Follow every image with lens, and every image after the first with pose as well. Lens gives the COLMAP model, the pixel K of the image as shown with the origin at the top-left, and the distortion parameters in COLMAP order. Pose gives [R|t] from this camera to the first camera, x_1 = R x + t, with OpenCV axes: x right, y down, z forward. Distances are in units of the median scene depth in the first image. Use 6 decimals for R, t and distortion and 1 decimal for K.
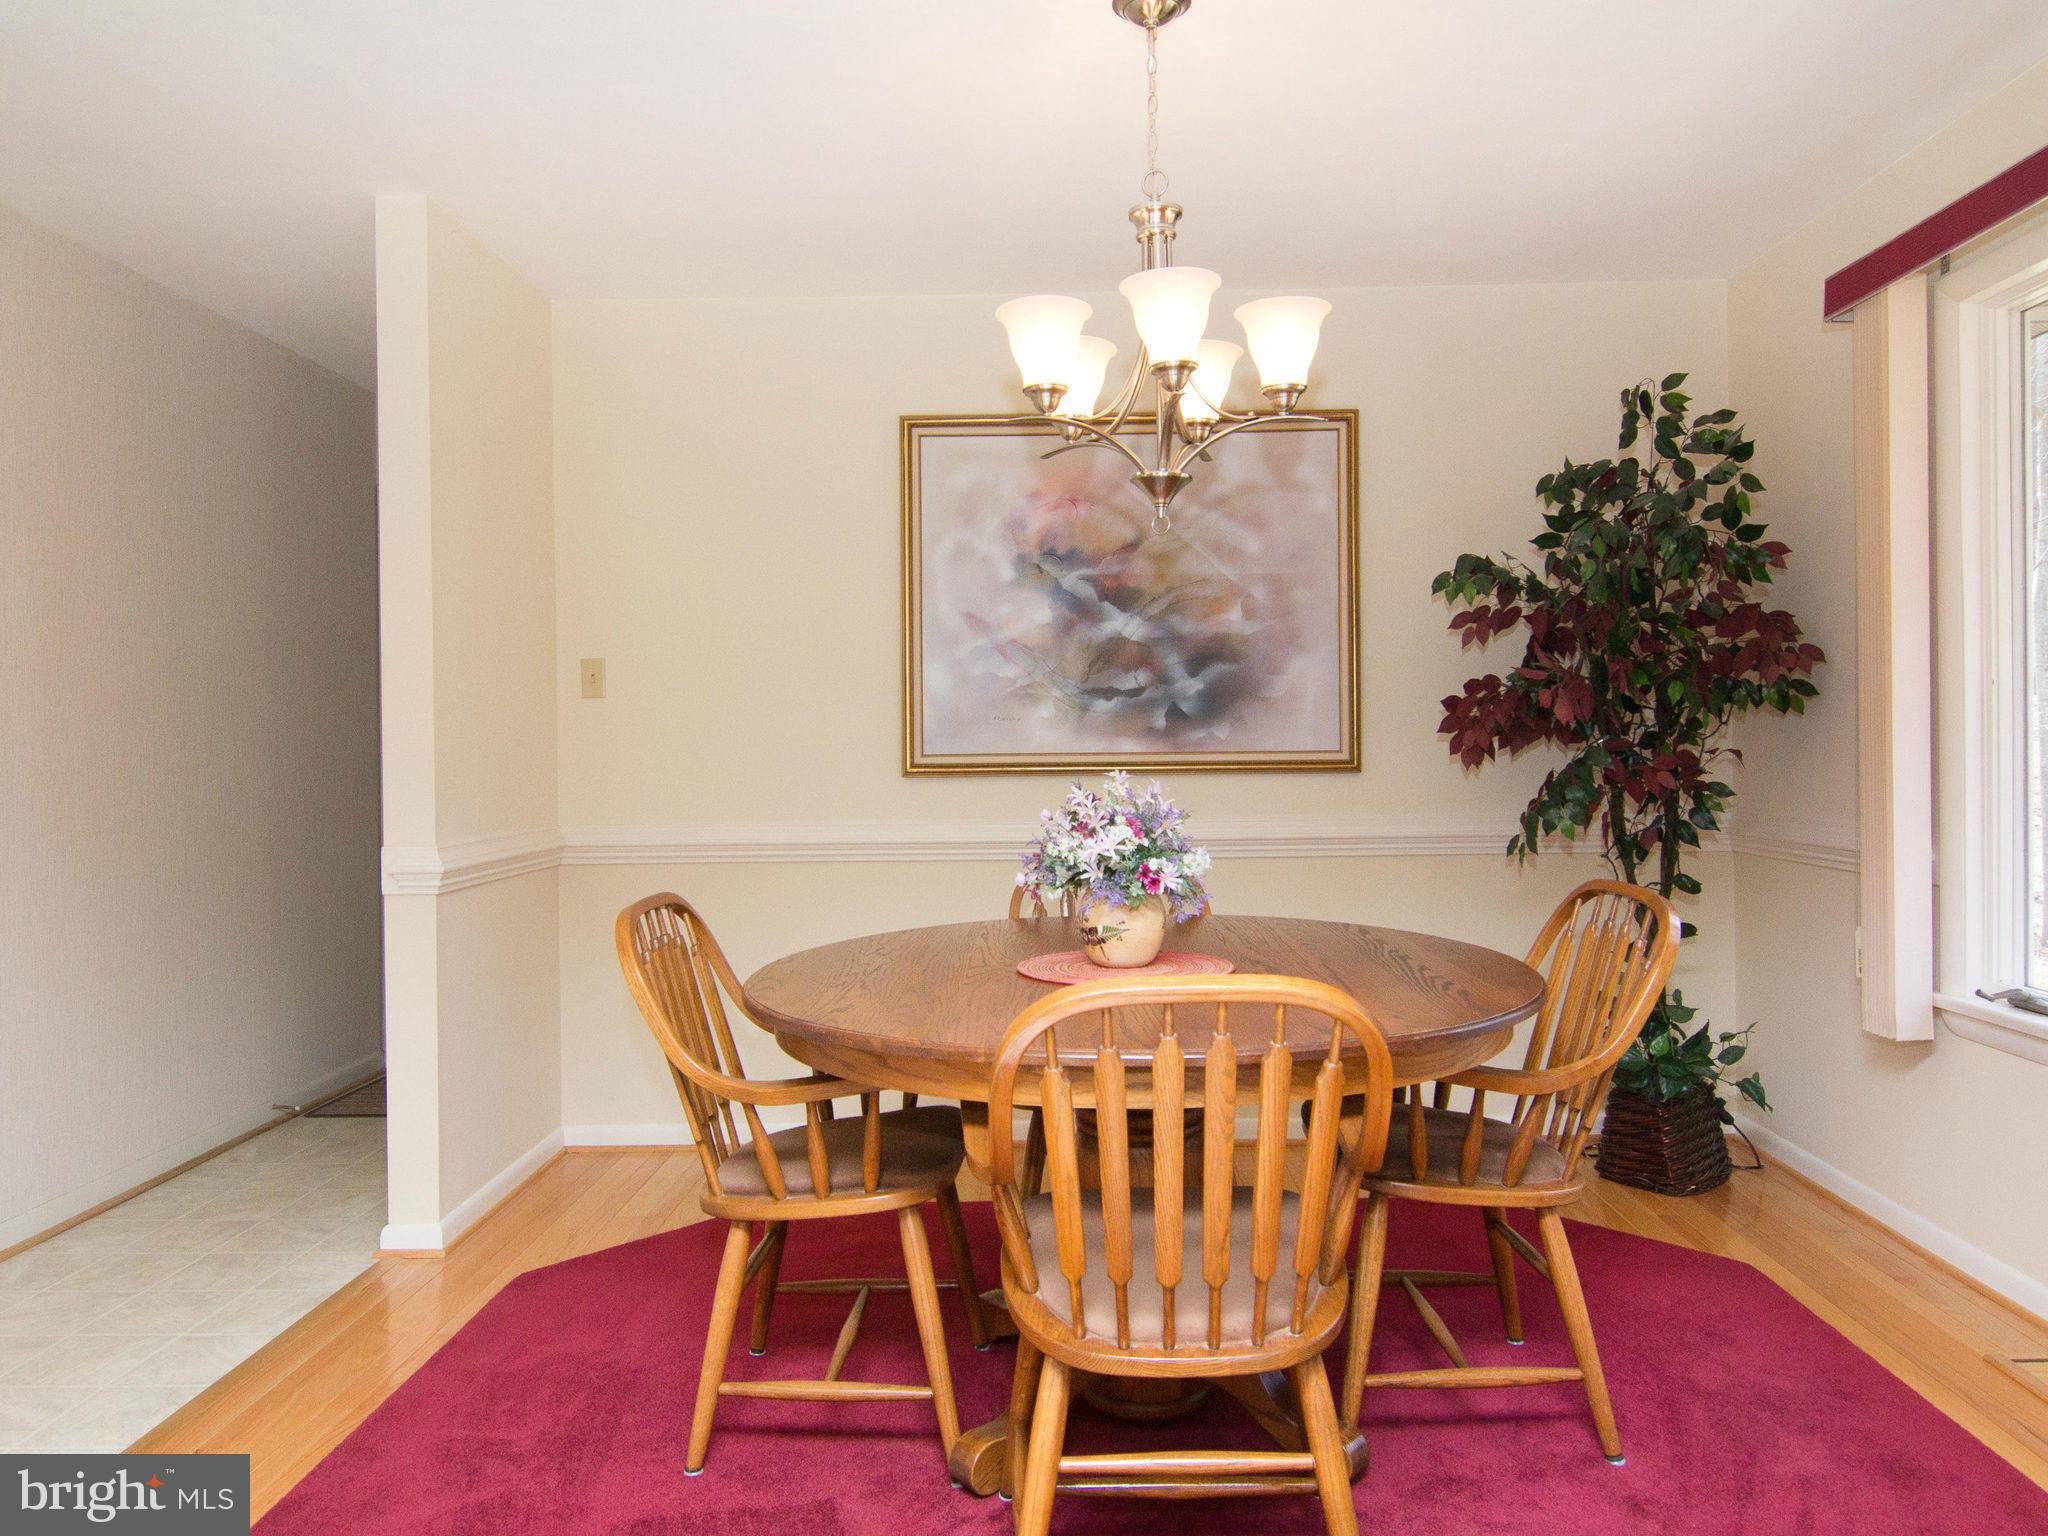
lens RADIAL K [[1407.0, 0, 1022.2], [0, 1407.0, 754.5], [0, 0, 1]] dist [0.000525, 0.000853]
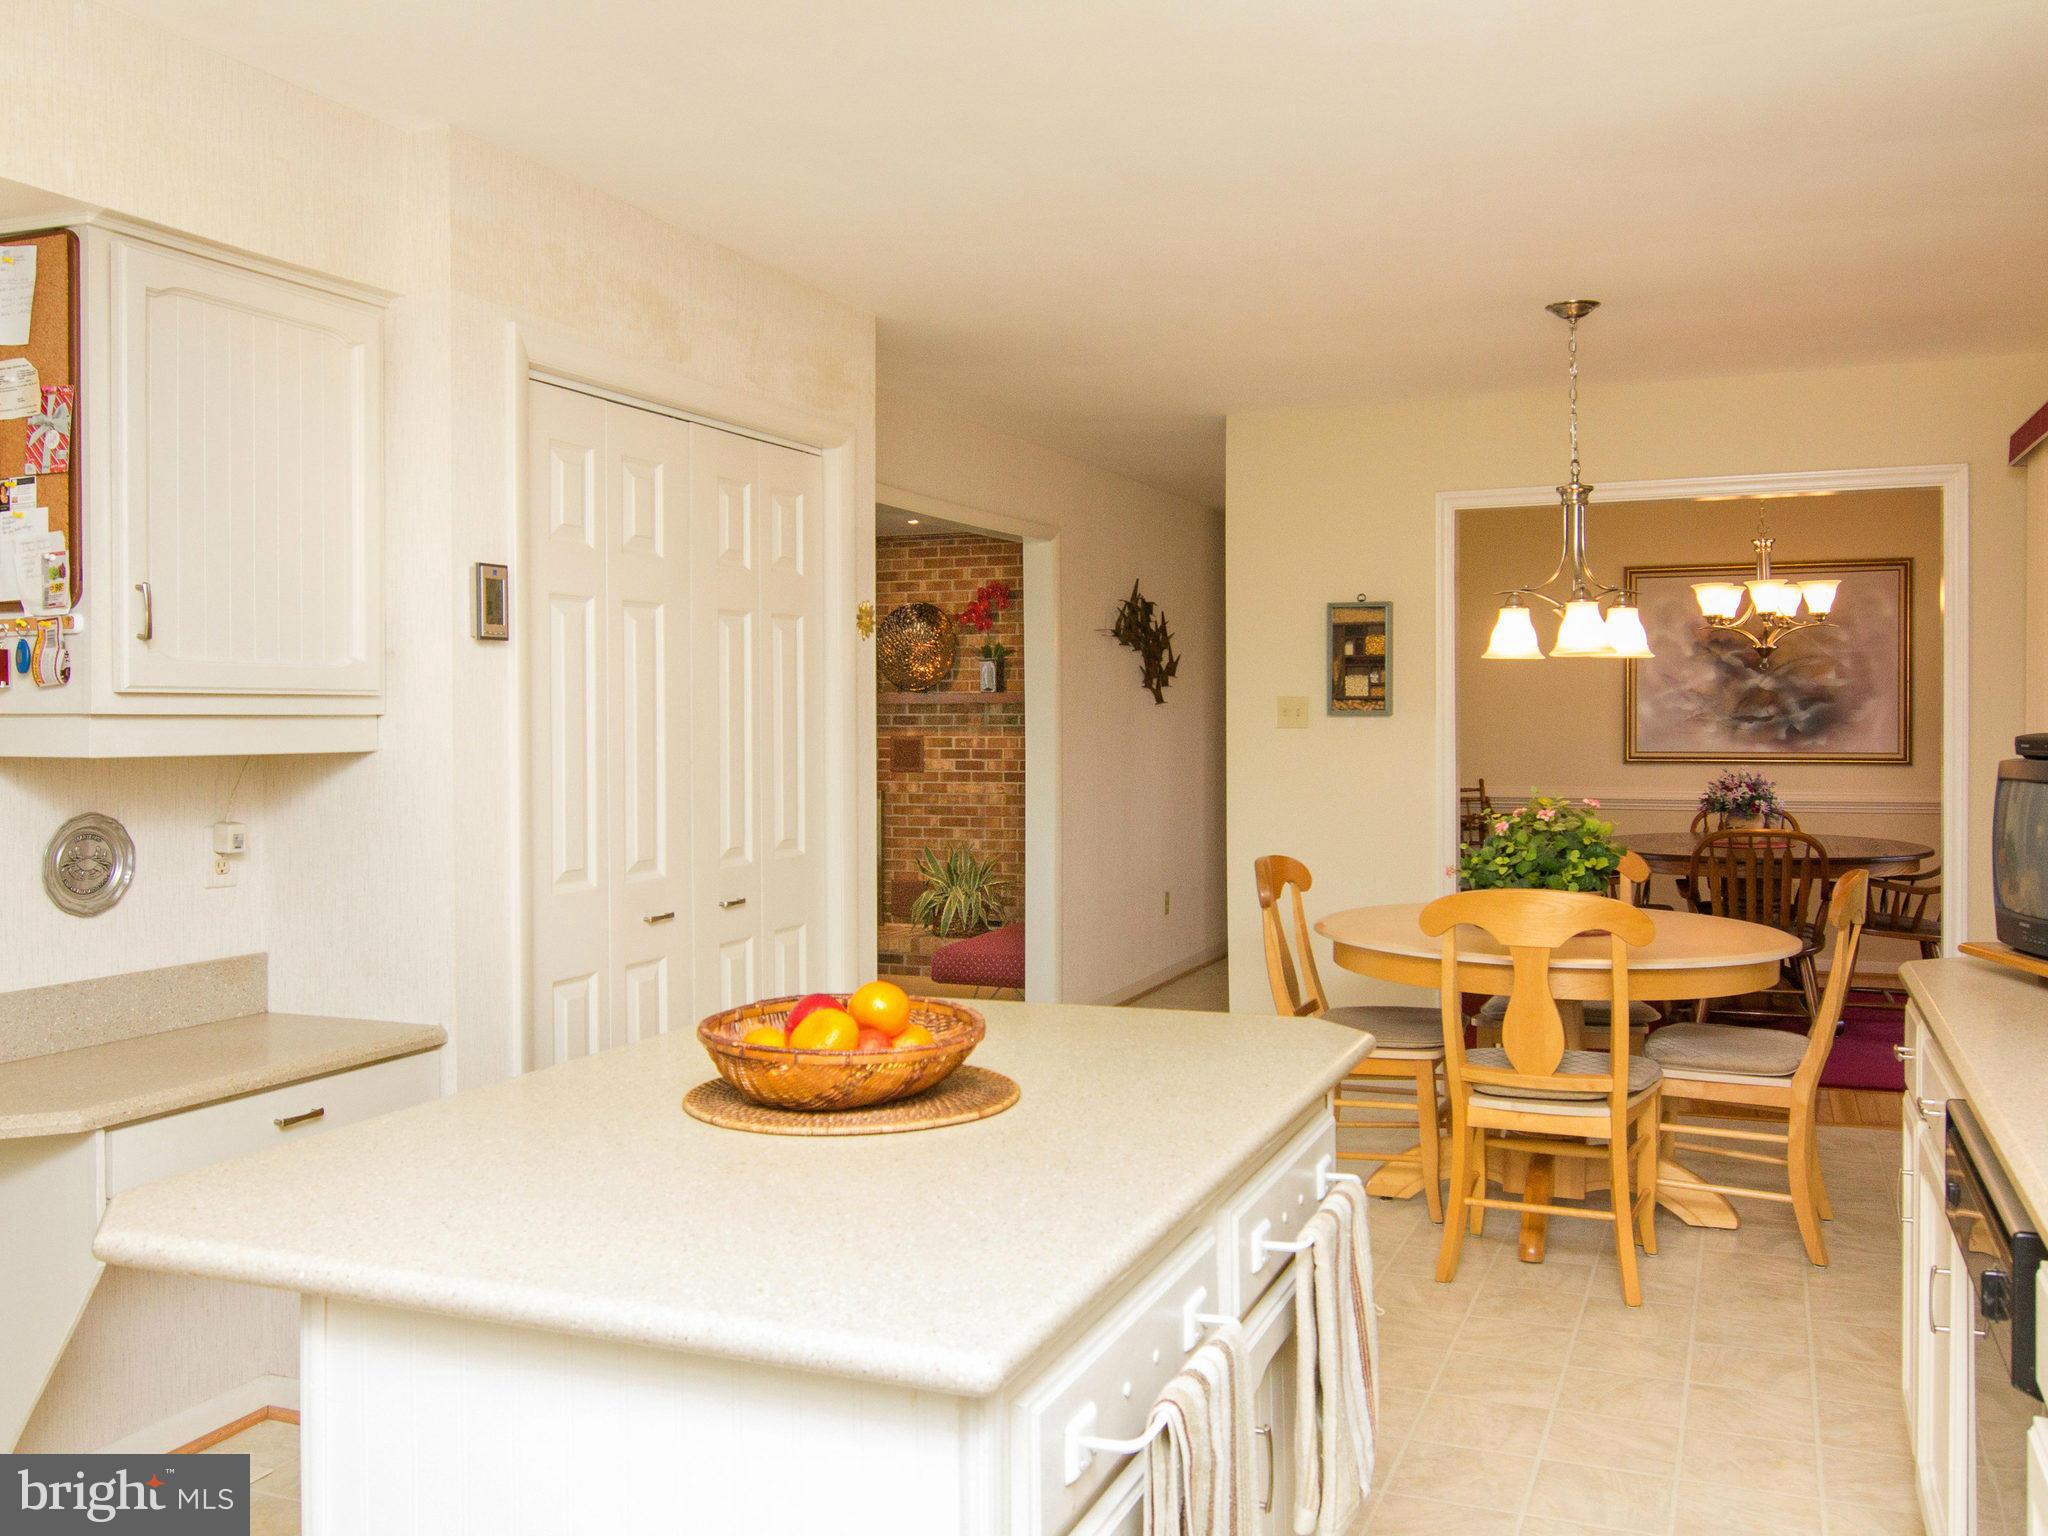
lens RADIAL K [[1407.0, 0, 1022.2], [0, 1407.0, 754.5], [0, 0, 1]] dist [0.000525, 0.000853]
pose [[0.905659, 0.013069, -0.423806, -0.018338], [-0.005724, 0.999811, 0.018599, -0.026750], [0.423968, -0.014419, 0.905562, -1.020886]]
